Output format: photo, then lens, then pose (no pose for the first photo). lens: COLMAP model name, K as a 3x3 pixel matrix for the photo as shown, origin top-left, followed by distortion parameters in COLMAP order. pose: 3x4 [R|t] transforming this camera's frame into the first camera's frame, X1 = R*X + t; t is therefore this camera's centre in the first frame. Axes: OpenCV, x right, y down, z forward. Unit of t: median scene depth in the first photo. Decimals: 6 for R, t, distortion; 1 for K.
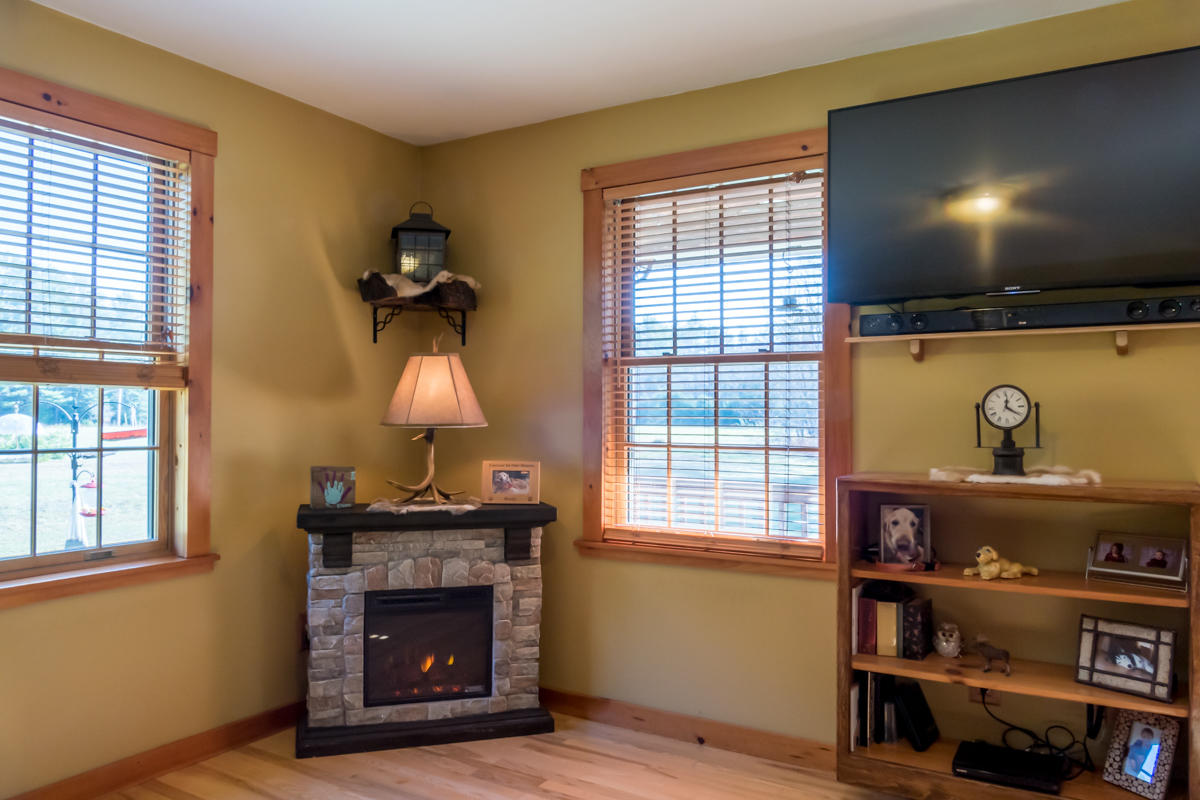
lens RADIAL K [[897.9, 0, 602.2], [0, 897.9, 401.7], [0, 0, 1]] dist [0.027360, -0.000975]
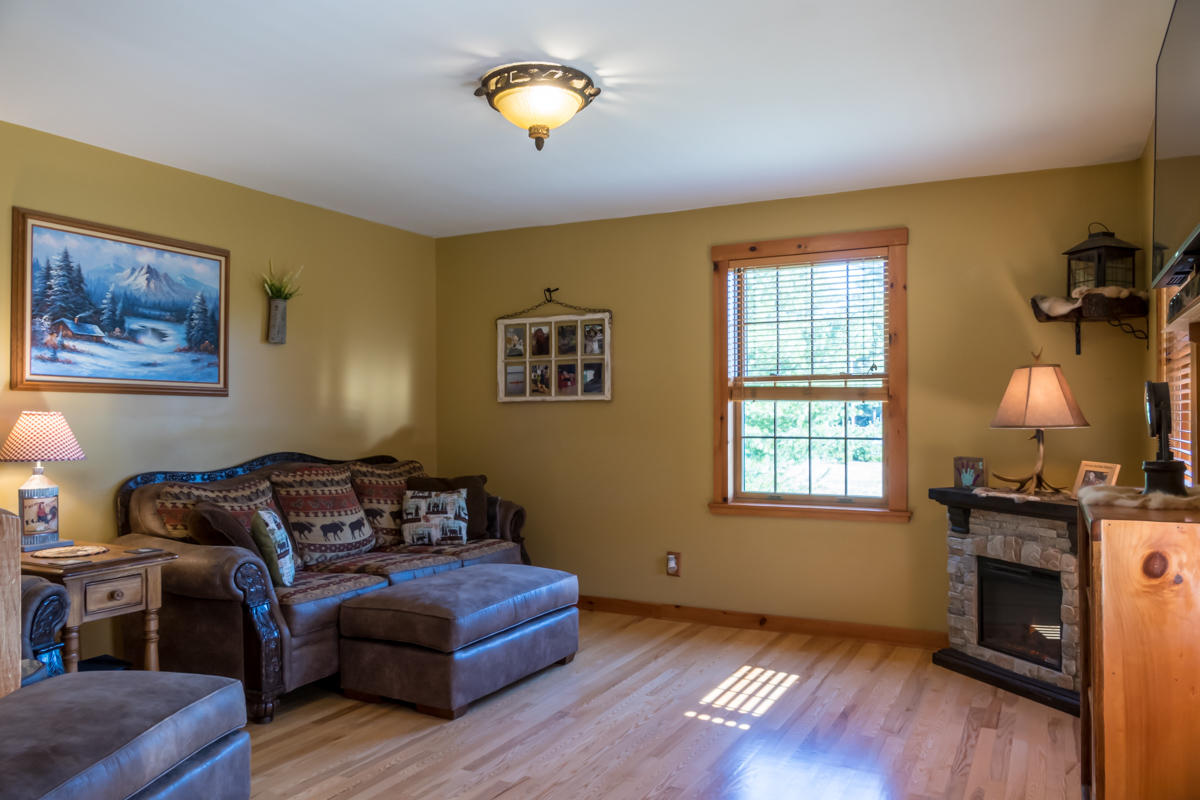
lens RADIAL K [[897.9, 0, 600.1], [0, 897.9, 402.7], [0, 0, 1]] dist [0.027360, -0.000975]
pose [[0.086874, -0.014474, -0.996114, 0.976300], [0.011584, 0.999842, -0.013518, 0.004309], [0.996152, -0.010365, 0.087028, 0.353778]]
